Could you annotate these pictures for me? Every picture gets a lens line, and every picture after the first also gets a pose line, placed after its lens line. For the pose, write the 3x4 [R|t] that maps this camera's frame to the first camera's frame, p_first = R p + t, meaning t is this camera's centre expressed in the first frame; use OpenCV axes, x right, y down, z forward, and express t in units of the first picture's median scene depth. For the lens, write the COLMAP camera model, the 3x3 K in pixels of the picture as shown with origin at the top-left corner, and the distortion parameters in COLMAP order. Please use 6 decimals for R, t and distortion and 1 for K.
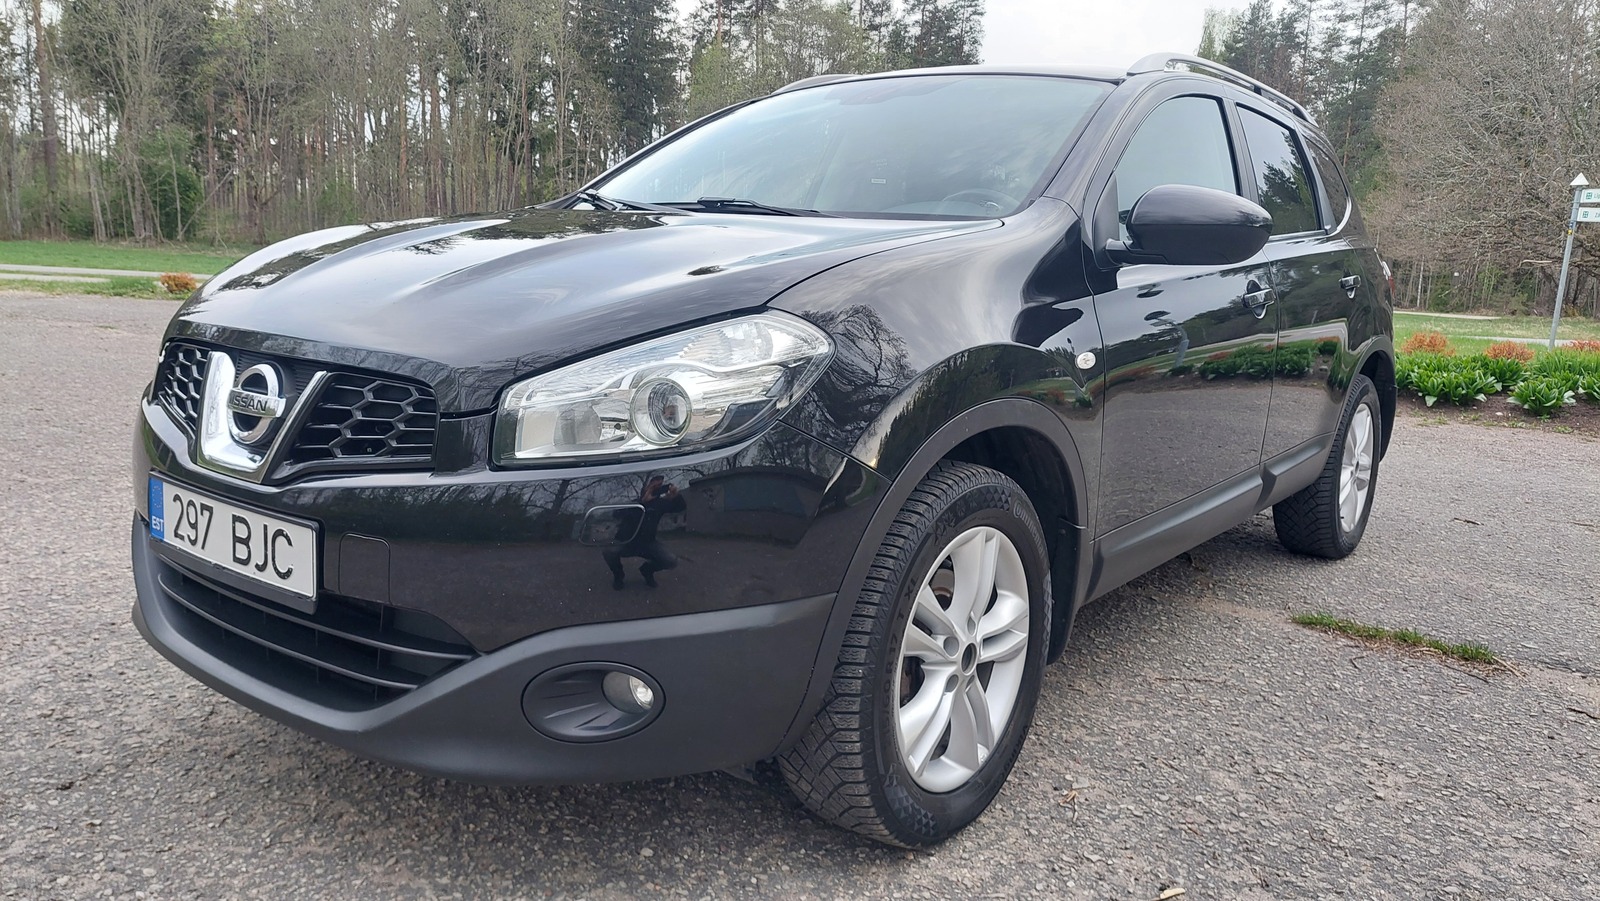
lens RADIAL K [[1159.4, 0, 800.0], [0, 1159.4, 450.5], [0, 0, 1]] dist [0.044395, -0.042137]
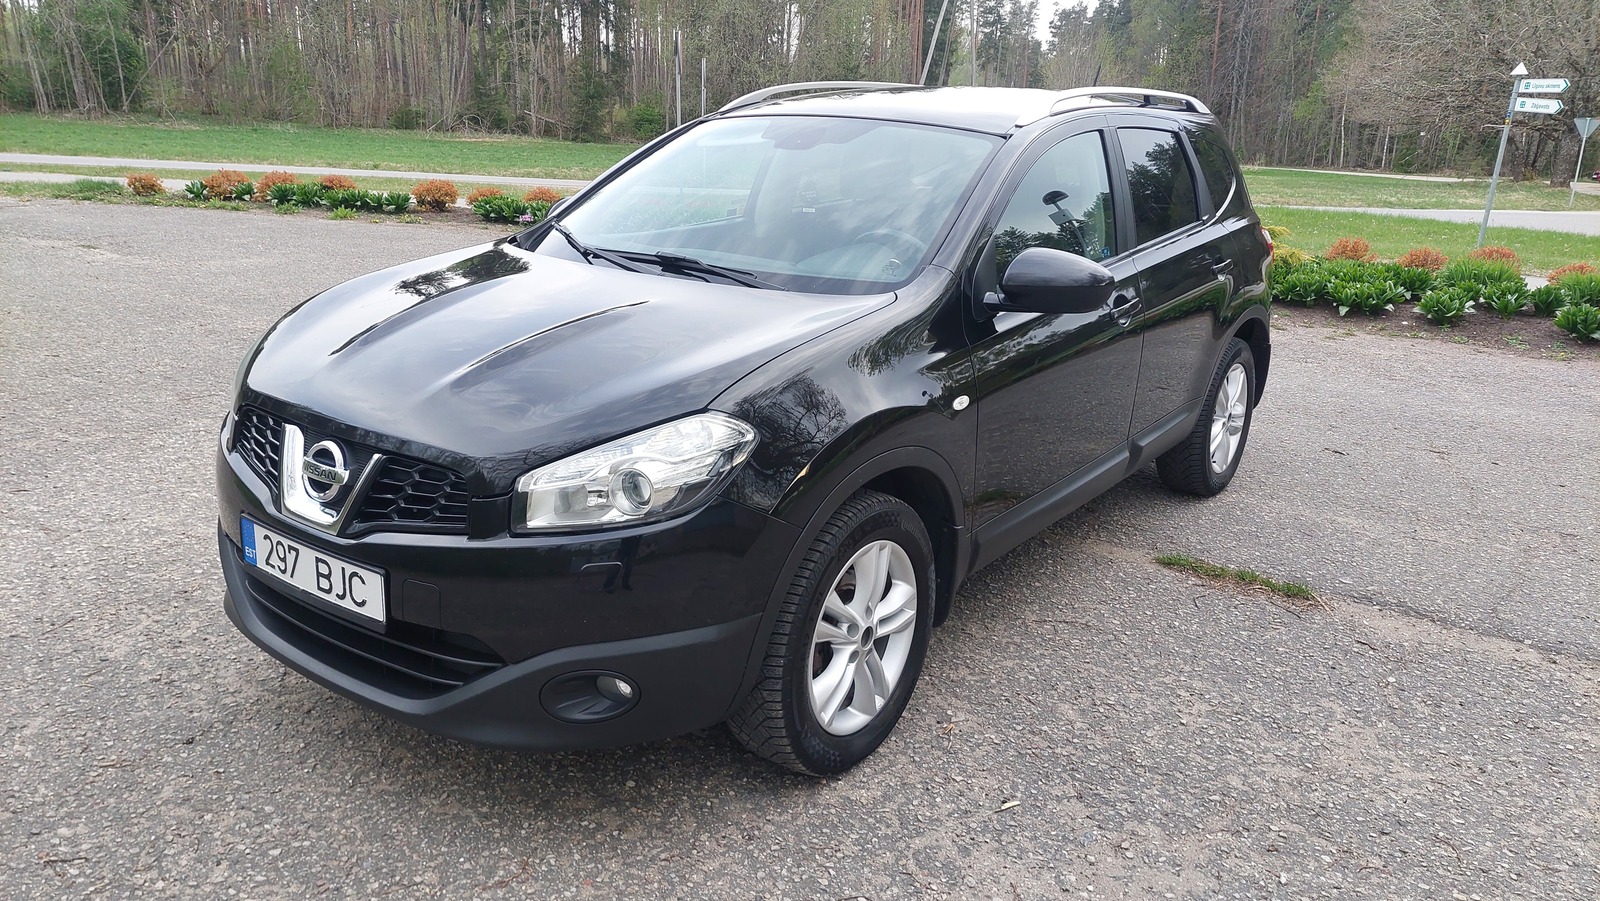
lens RADIAL K [[1189.8, 0, 793.4], [0, 1189.8, 446.6], [0, 0, 1]] dist [0.083991, -0.100408]
pose [[0.999762, -0.015166, 0.015709, 0.041499], [0.012954, 0.991112, 0.132399, -0.220266], [-0.017577, -0.132164, 0.991072, -0.329300]]
